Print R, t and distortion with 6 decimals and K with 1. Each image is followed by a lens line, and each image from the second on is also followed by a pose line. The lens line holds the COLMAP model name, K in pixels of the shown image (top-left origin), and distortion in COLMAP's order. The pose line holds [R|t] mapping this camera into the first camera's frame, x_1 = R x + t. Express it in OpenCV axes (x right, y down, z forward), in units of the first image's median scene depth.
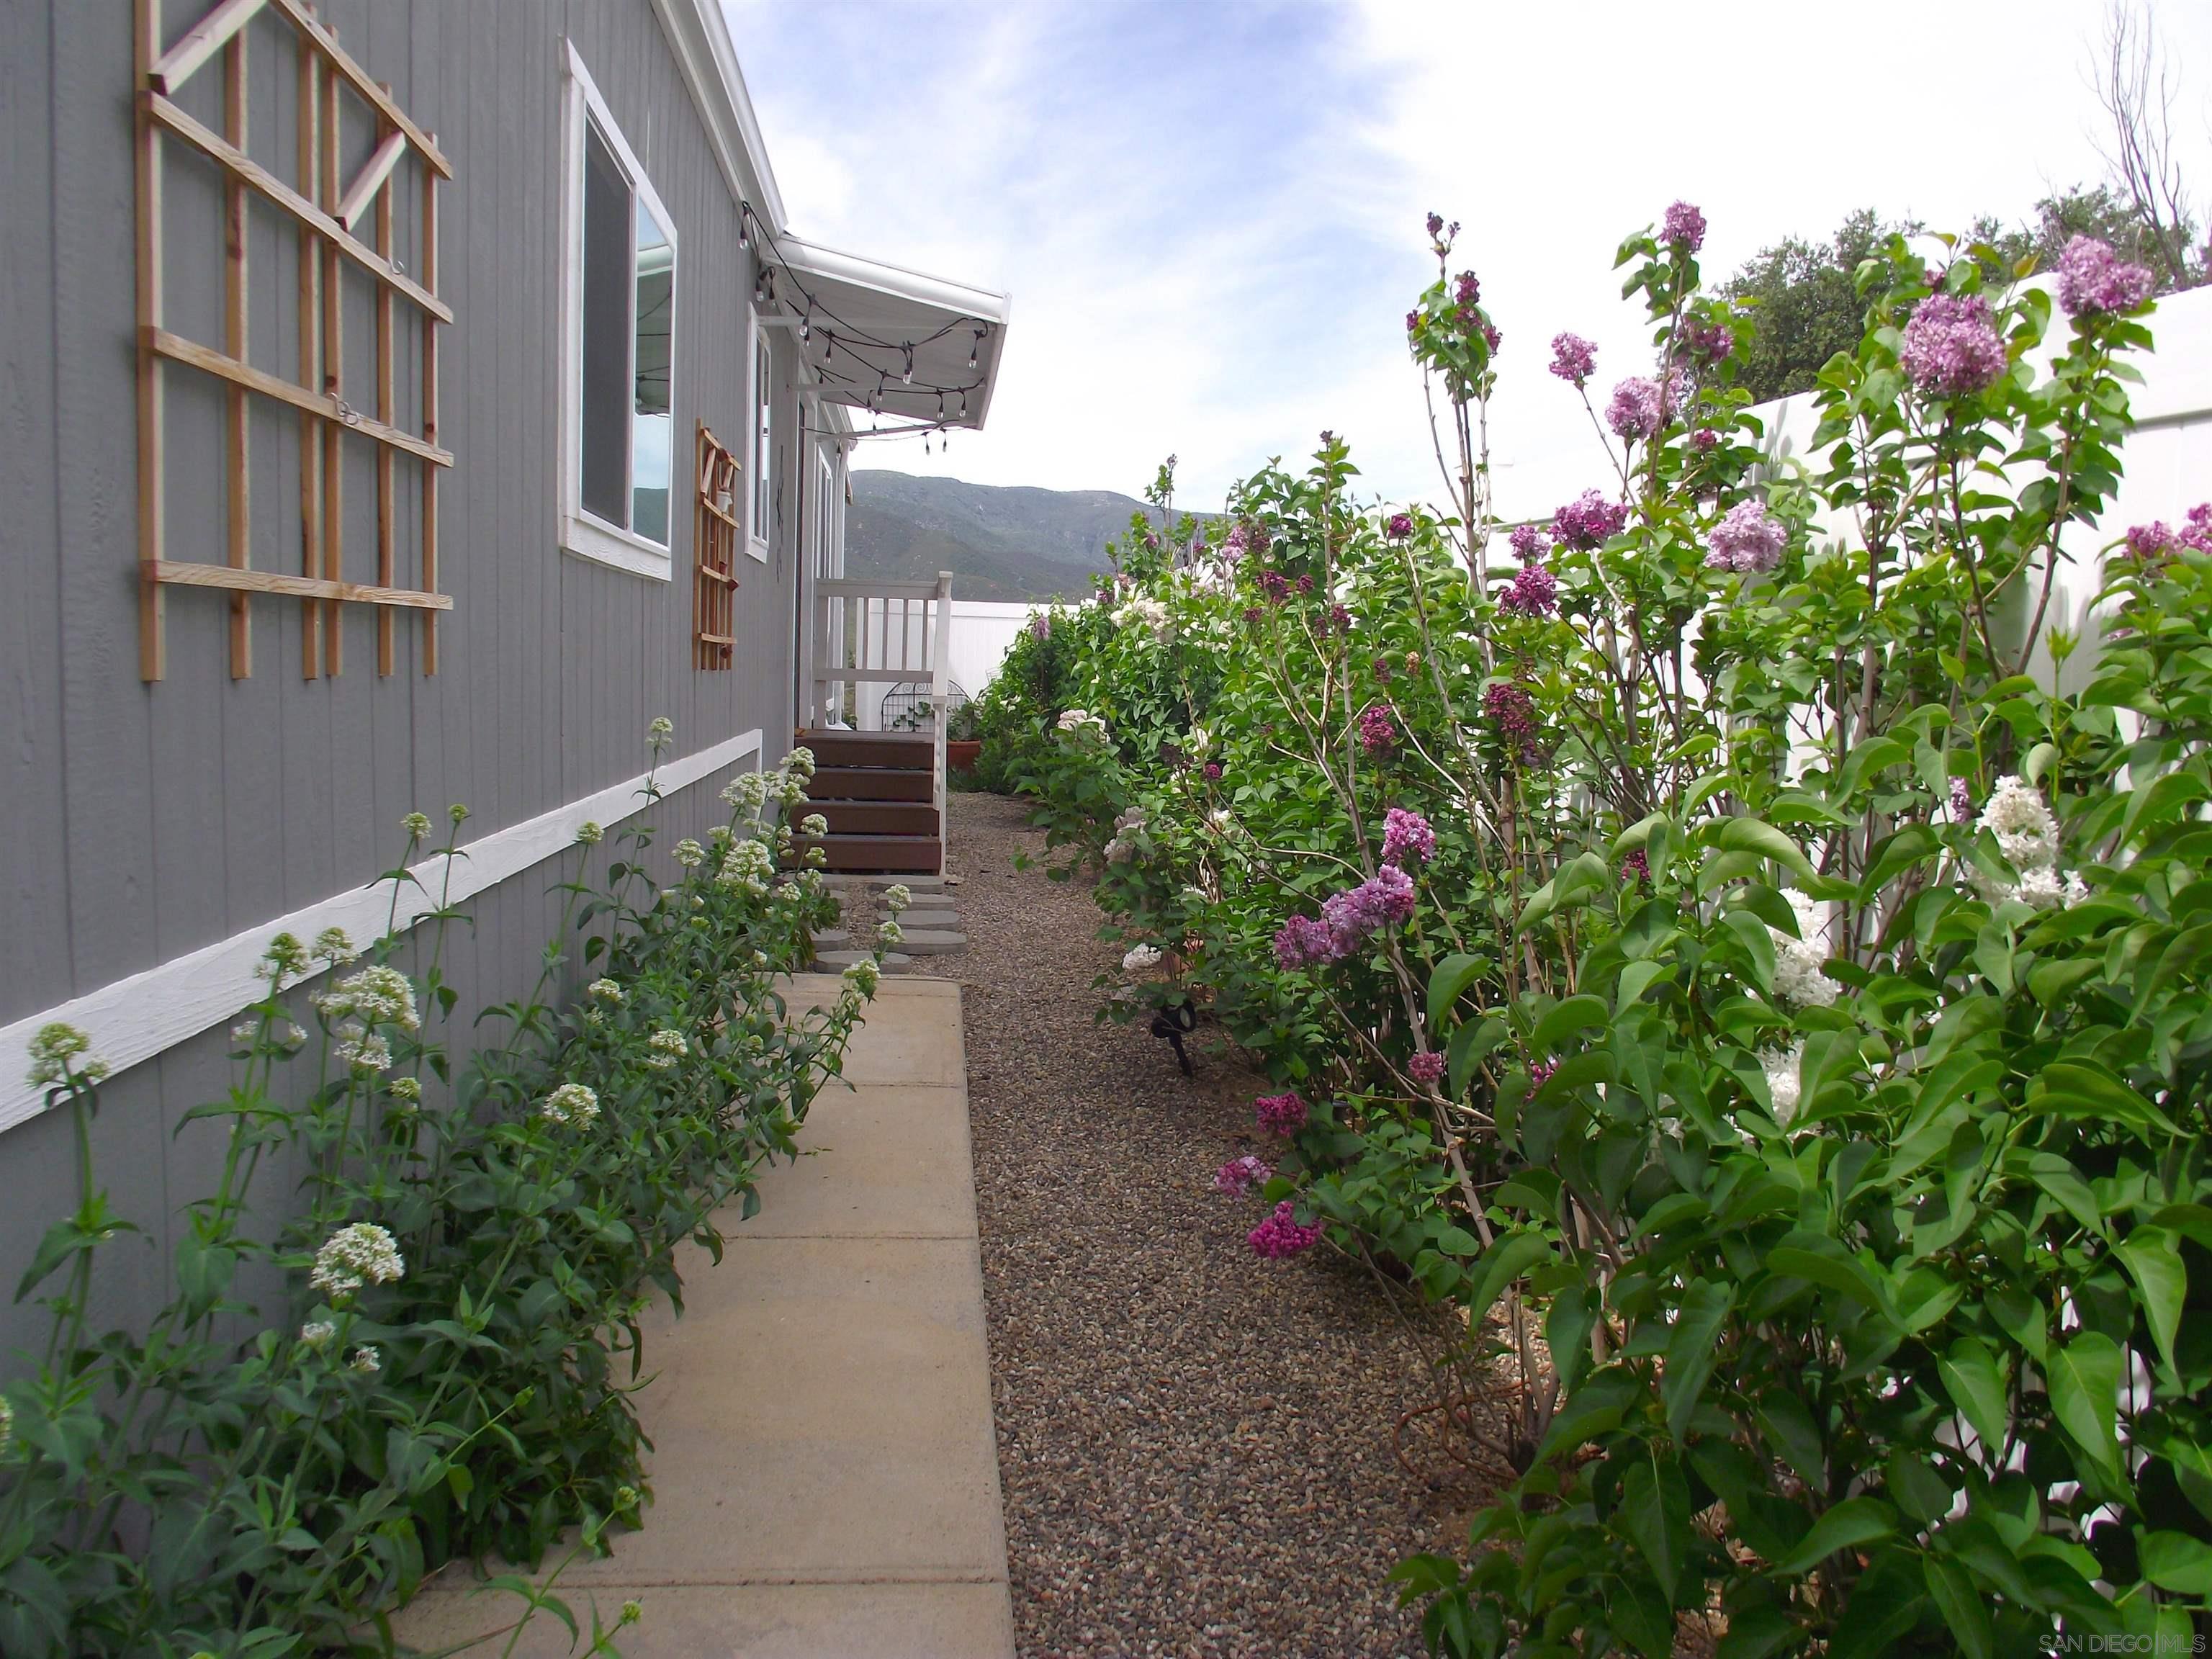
lens RADIAL K [[1729.1, 0, 1118.1], [0, 1729.1, 834.2], [0, 0, 1]] dist [-0.061156, -0.001512]
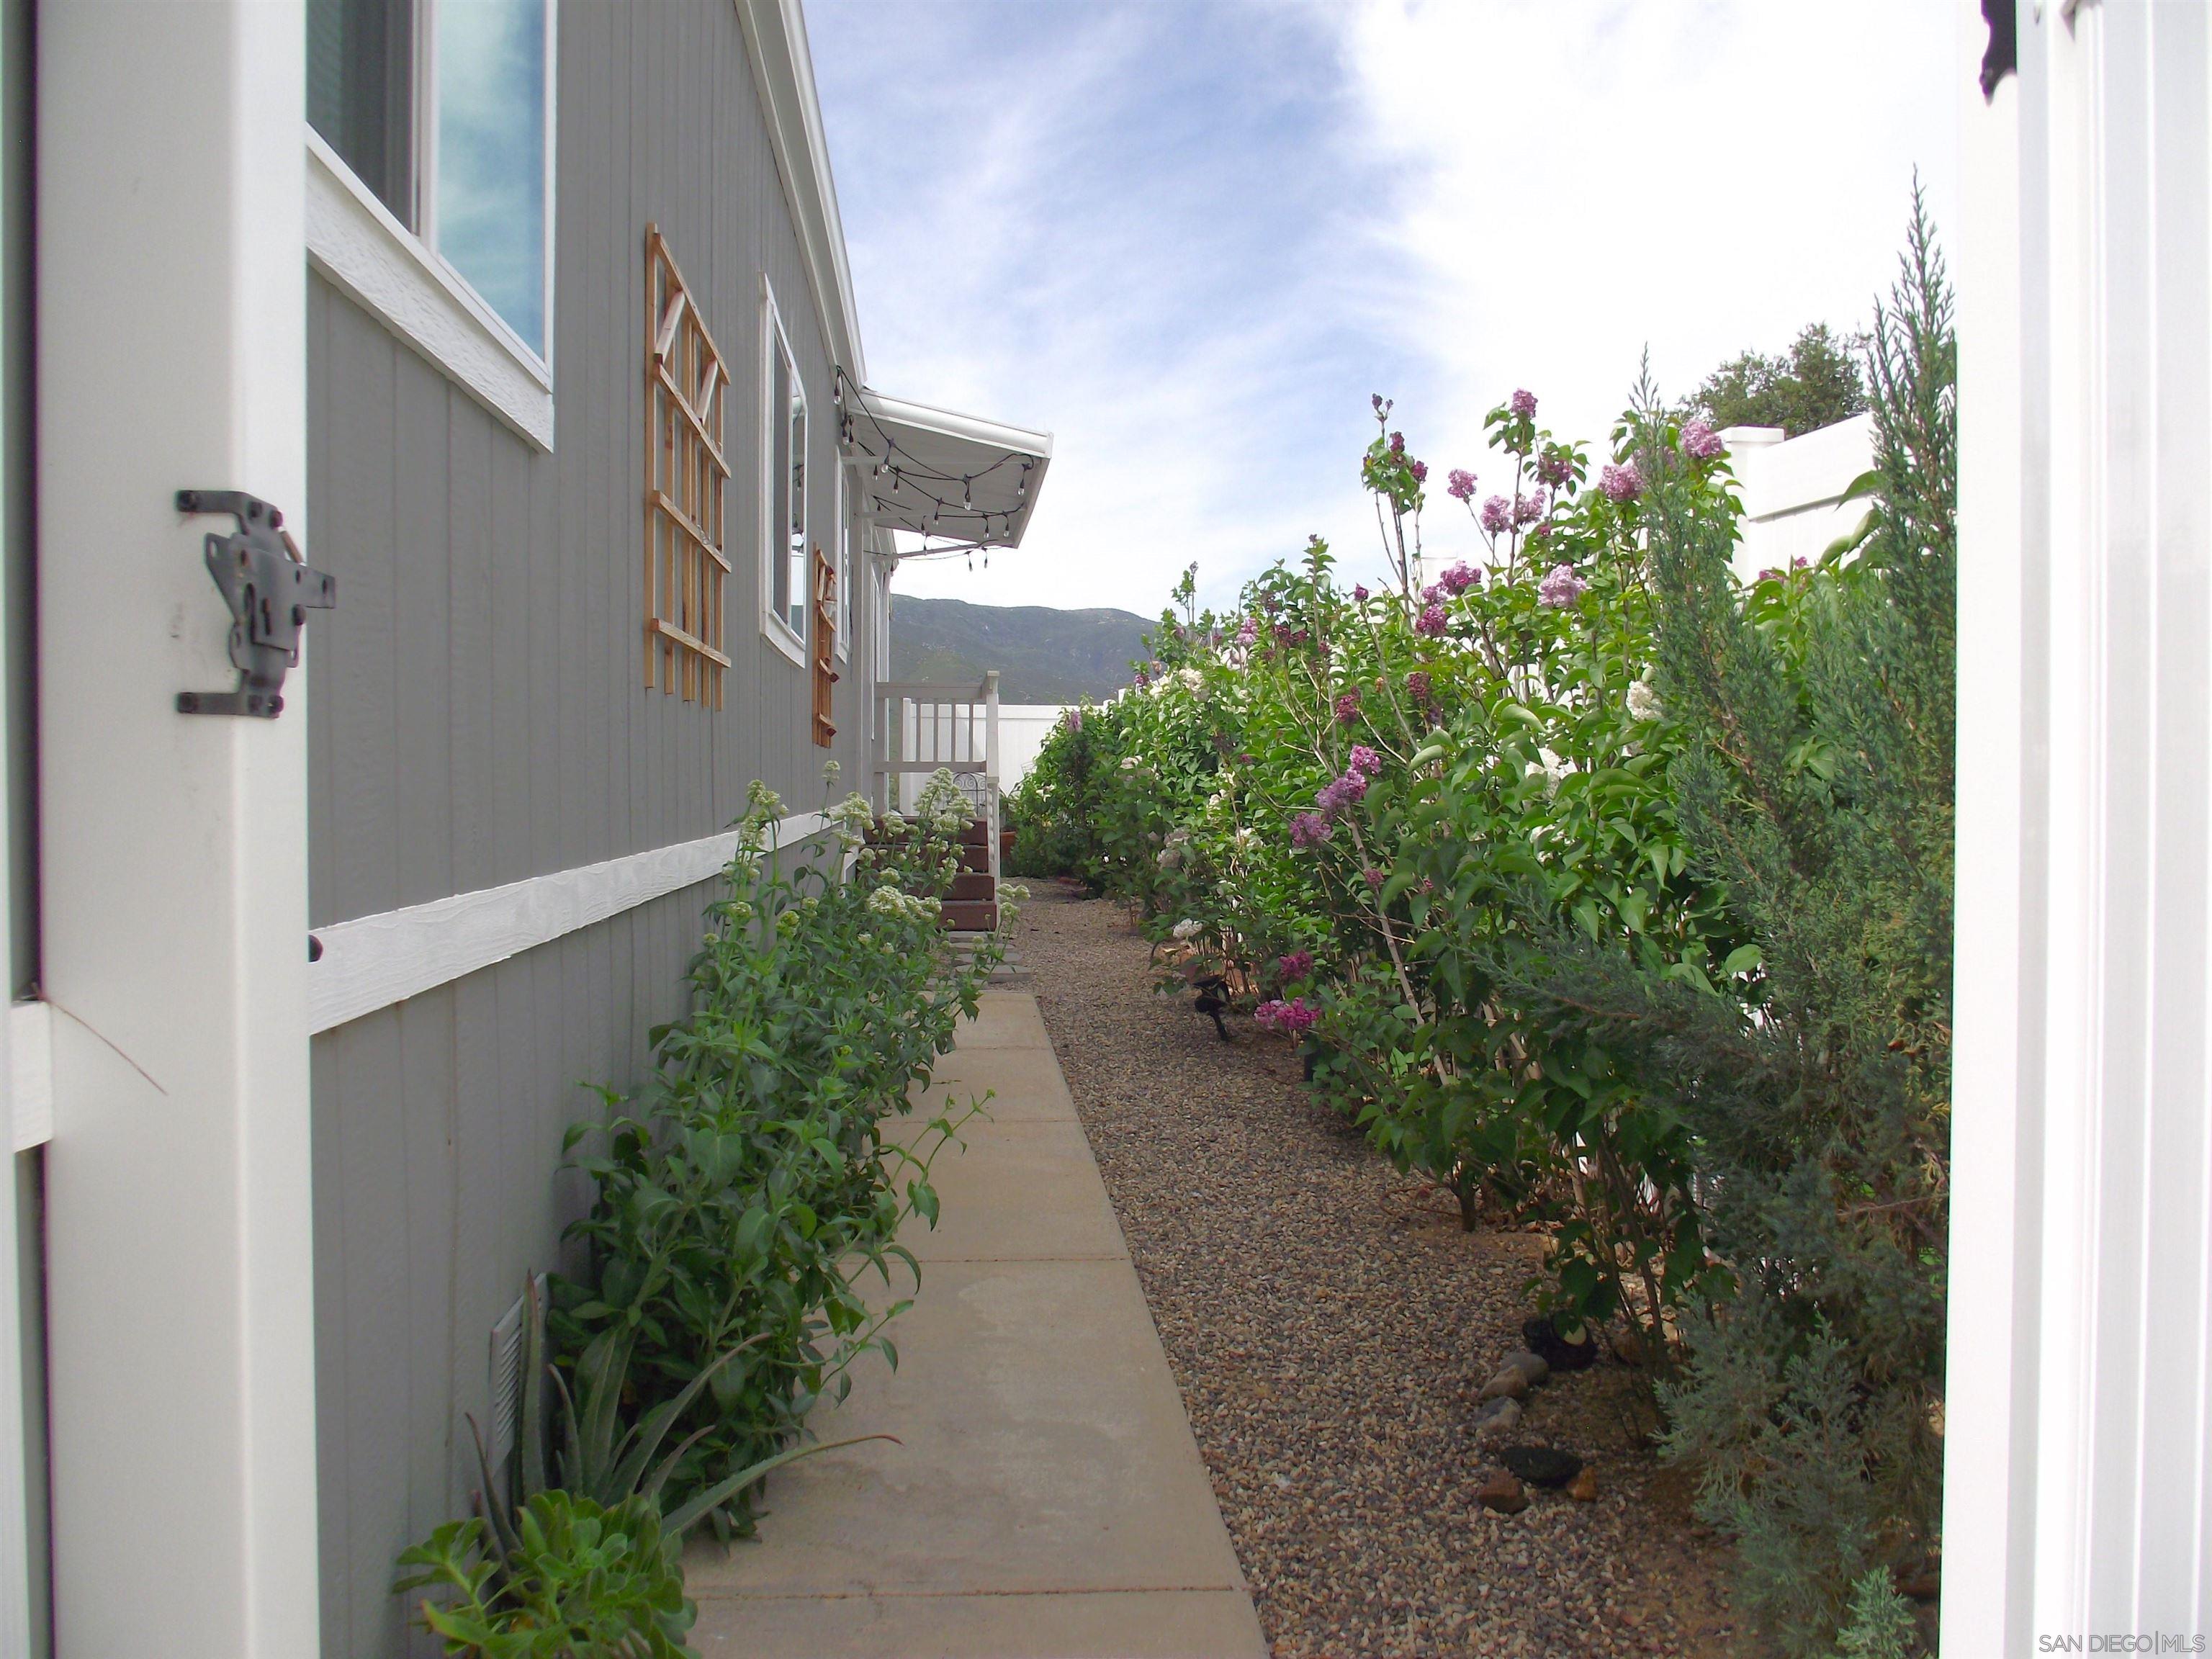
lens RADIAL K [[1743.1, 0, 1102.1], [0, 1743.1, 855.7], [0, 0, 1]] dist [-0.067543, 0.001642]
pose [[0.999573, -0.025250, -0.014717, -0.027243], [0.024389, 0.998133, -0.055990, 0.071511], [0.016104, 0.055607, 0.998323, -0.284545]]
